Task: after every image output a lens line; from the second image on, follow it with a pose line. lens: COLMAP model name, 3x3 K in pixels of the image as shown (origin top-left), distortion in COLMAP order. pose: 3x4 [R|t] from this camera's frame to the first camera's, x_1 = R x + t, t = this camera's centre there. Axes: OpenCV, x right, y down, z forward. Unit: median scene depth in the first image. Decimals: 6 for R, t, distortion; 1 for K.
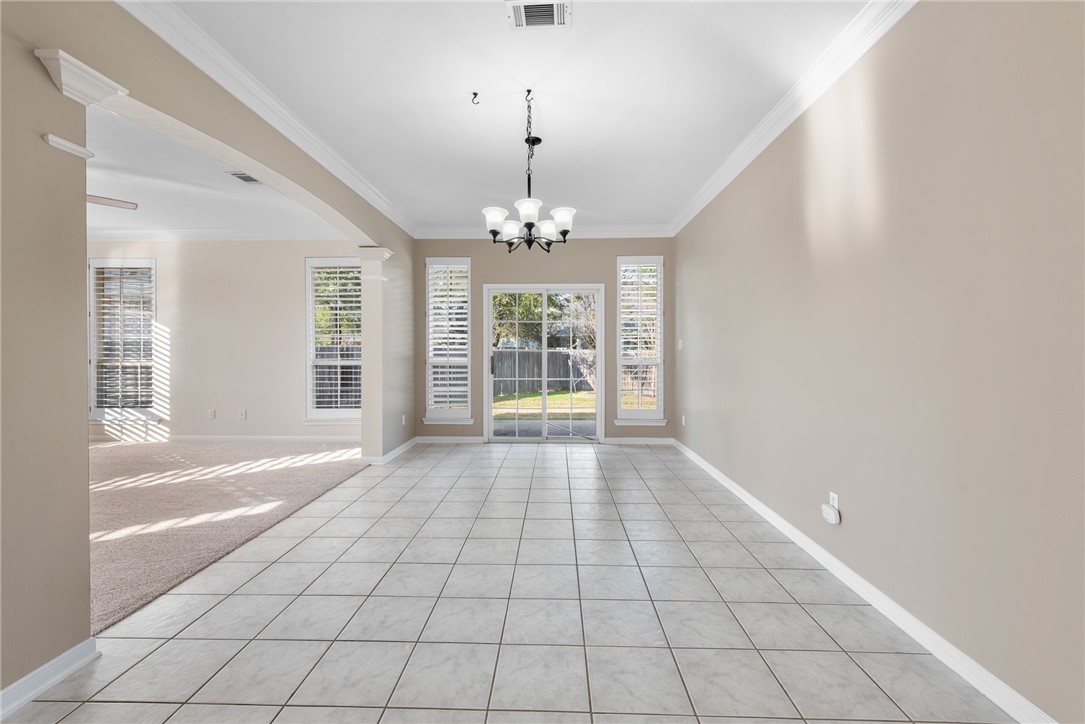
lens RADIAL K [[450.4, 0, 541.7], [0, 450.4, 356.2], [0, 0, 1]] dist [0.010341, -0.002815]
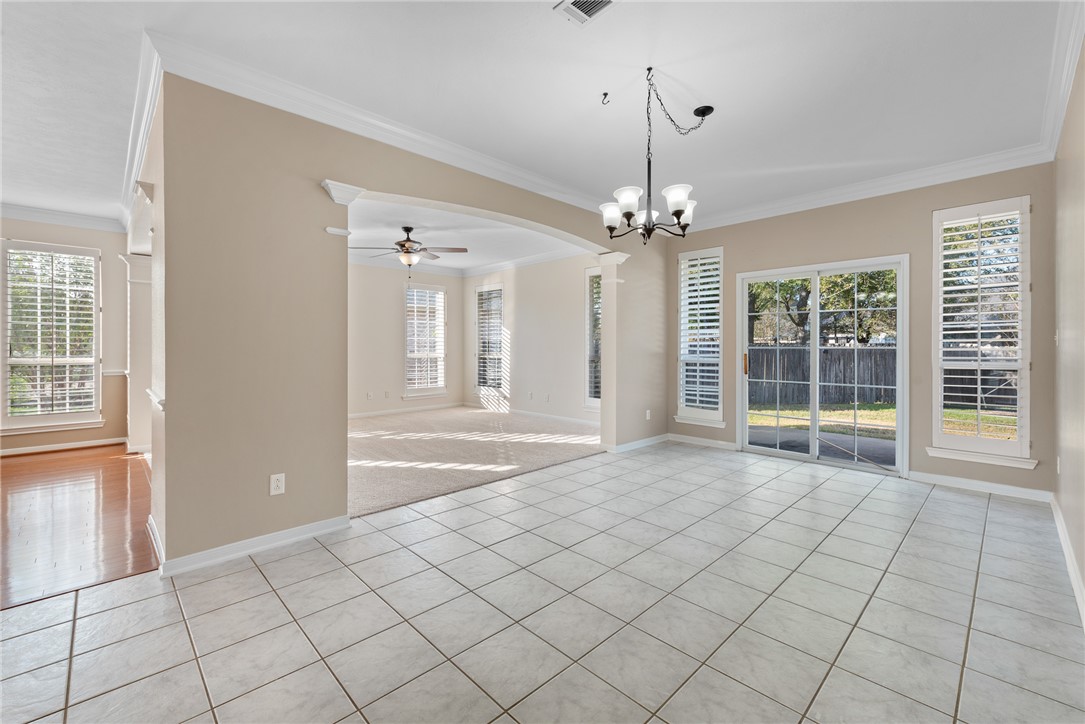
lens RADIAL K [[450.4, 0, 544.9], [0, 450.4, 349.7], [0, 0, 1]] dist [0.010341, -0.002815]
pose [[0.720351, 0.004449, -0.693596, 0.219296], [-0.010541, 0.999934, -0.004534, -0.000416], [0.693530, 0.010577, 0.720350, 0.086167]]
